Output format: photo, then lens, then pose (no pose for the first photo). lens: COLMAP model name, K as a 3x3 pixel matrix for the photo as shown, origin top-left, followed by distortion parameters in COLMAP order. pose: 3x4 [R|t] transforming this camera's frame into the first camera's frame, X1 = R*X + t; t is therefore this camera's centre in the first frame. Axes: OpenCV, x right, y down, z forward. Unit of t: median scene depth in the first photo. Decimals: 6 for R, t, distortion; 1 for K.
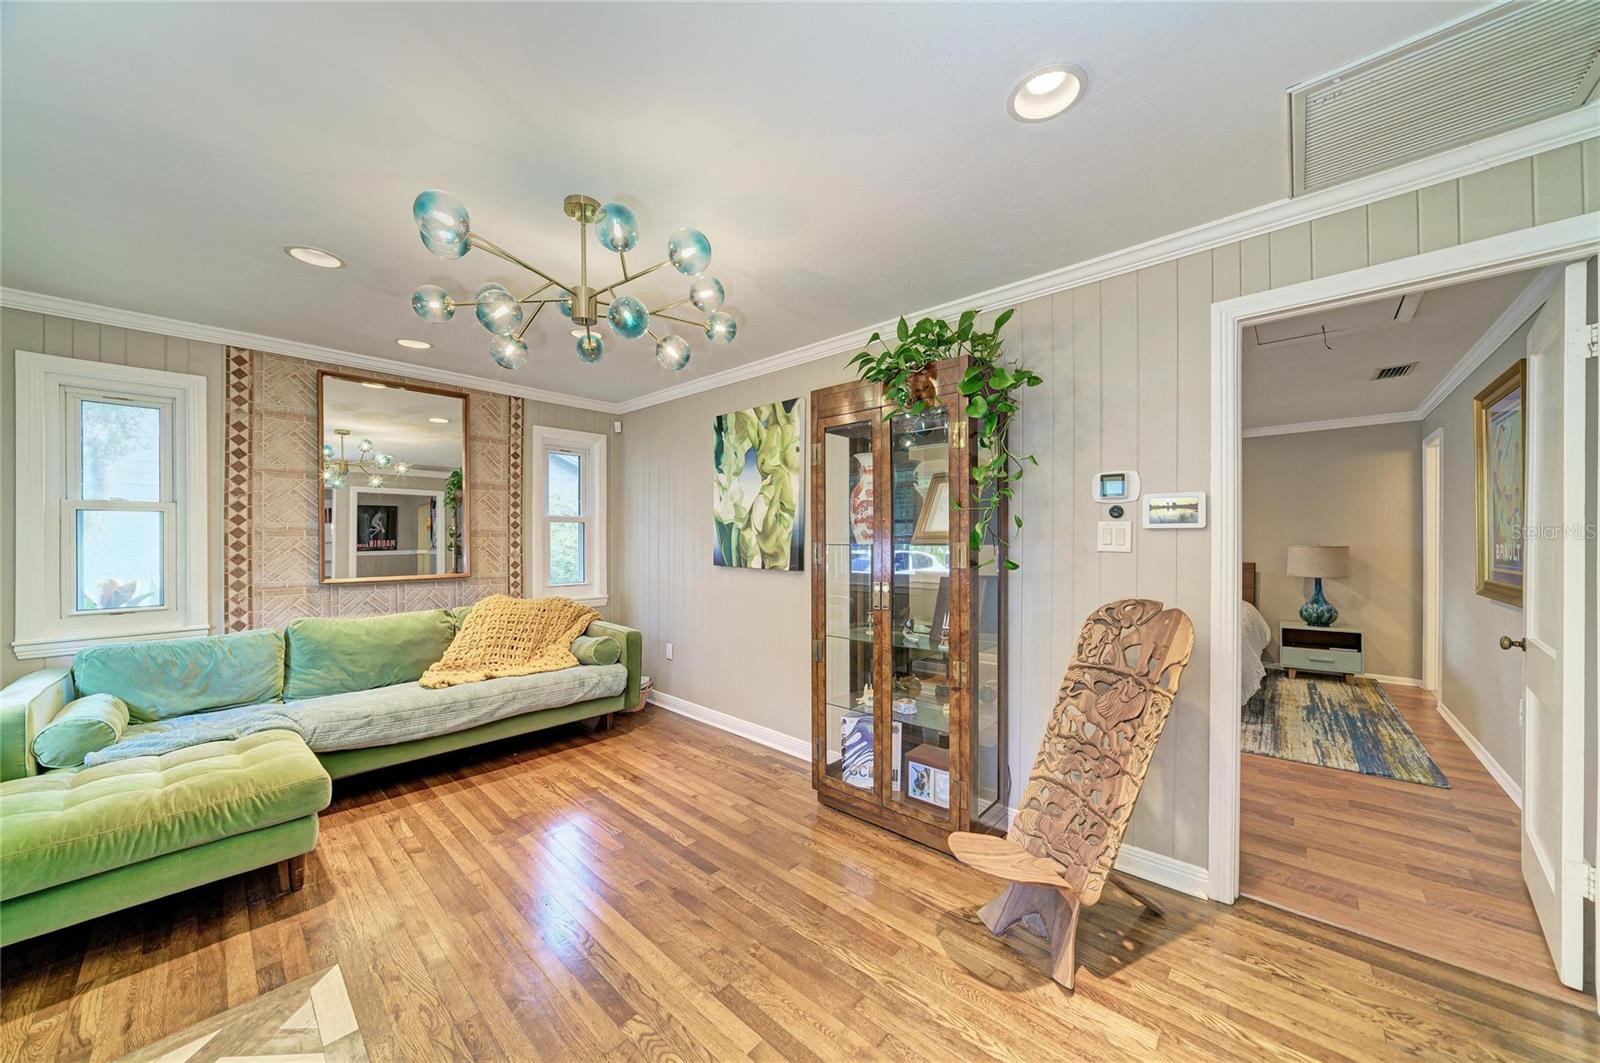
lens RADIAL K [[563.6, 0, 796.4], [0, 563.6, 539.7], [0, 0, 1]] dist [-0.013729, 0.000871]
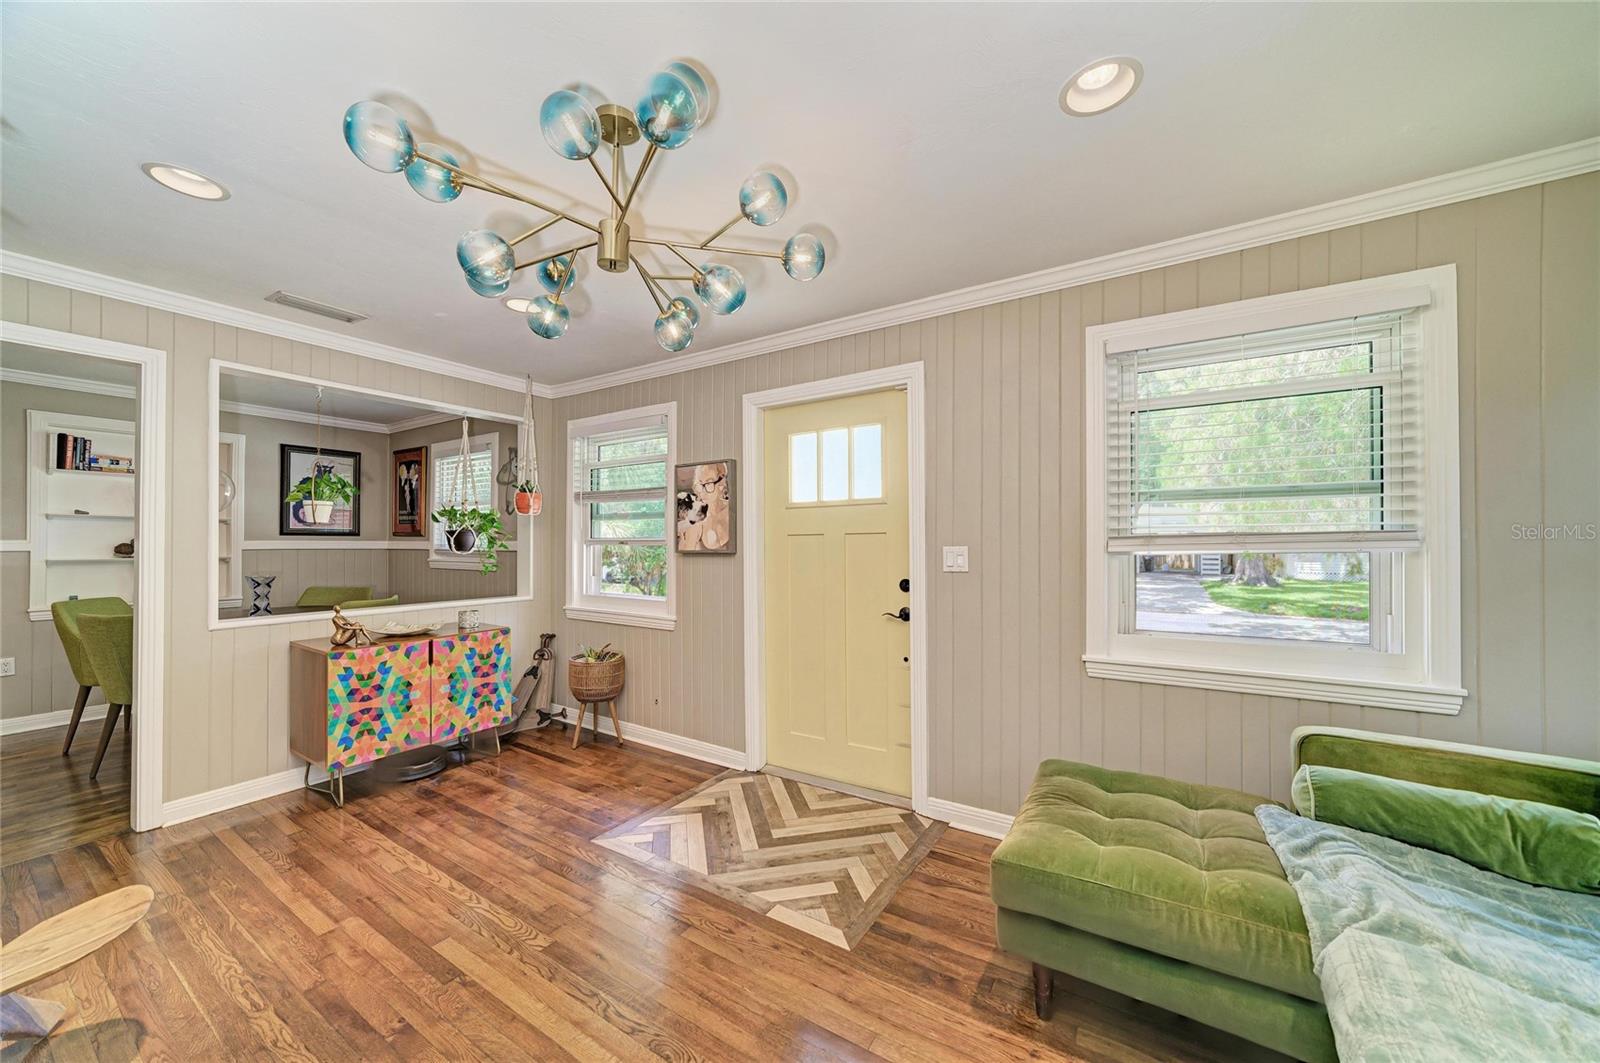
lens RADIAL K [[563.6, 0, 795.4], [0, 563.6, 538.4], [0, 0, 1]] dist [-0.013729, 0.000871]
pose [[-0.982626, 0.004169, -0.185549, -0.279443], [0.004968, 0.999980, -0.003837, -0.002408], [0.185529, -0.004692, -0.982628, 1.052112]]
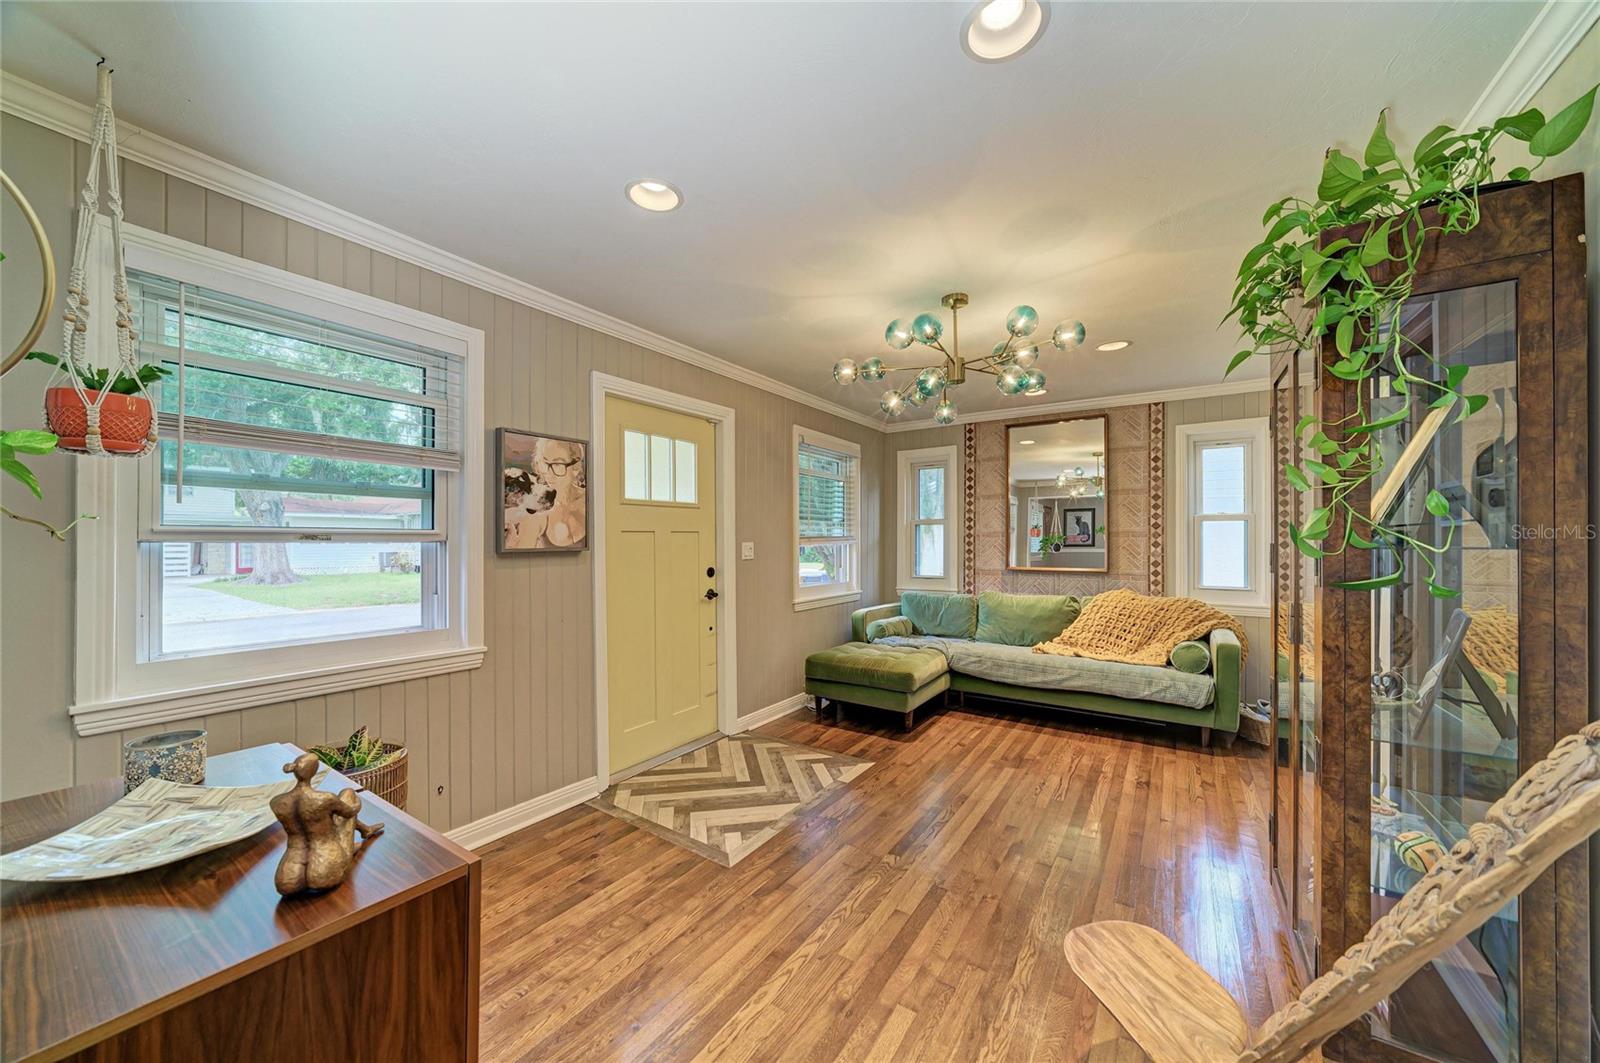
lens RADIAL K [[563.6, 0, 790.2], [0, 563.6, 535.5], [0, 0, 1]] dist [-0.013729, 0.000871]
pose [[0.134403, -0.008198, -0.990893, 0.545358], [-0.002043, 0.999961, -0.008550, 0.002873], [0.990925, 0.003173, 0.134381, 0.233981]]
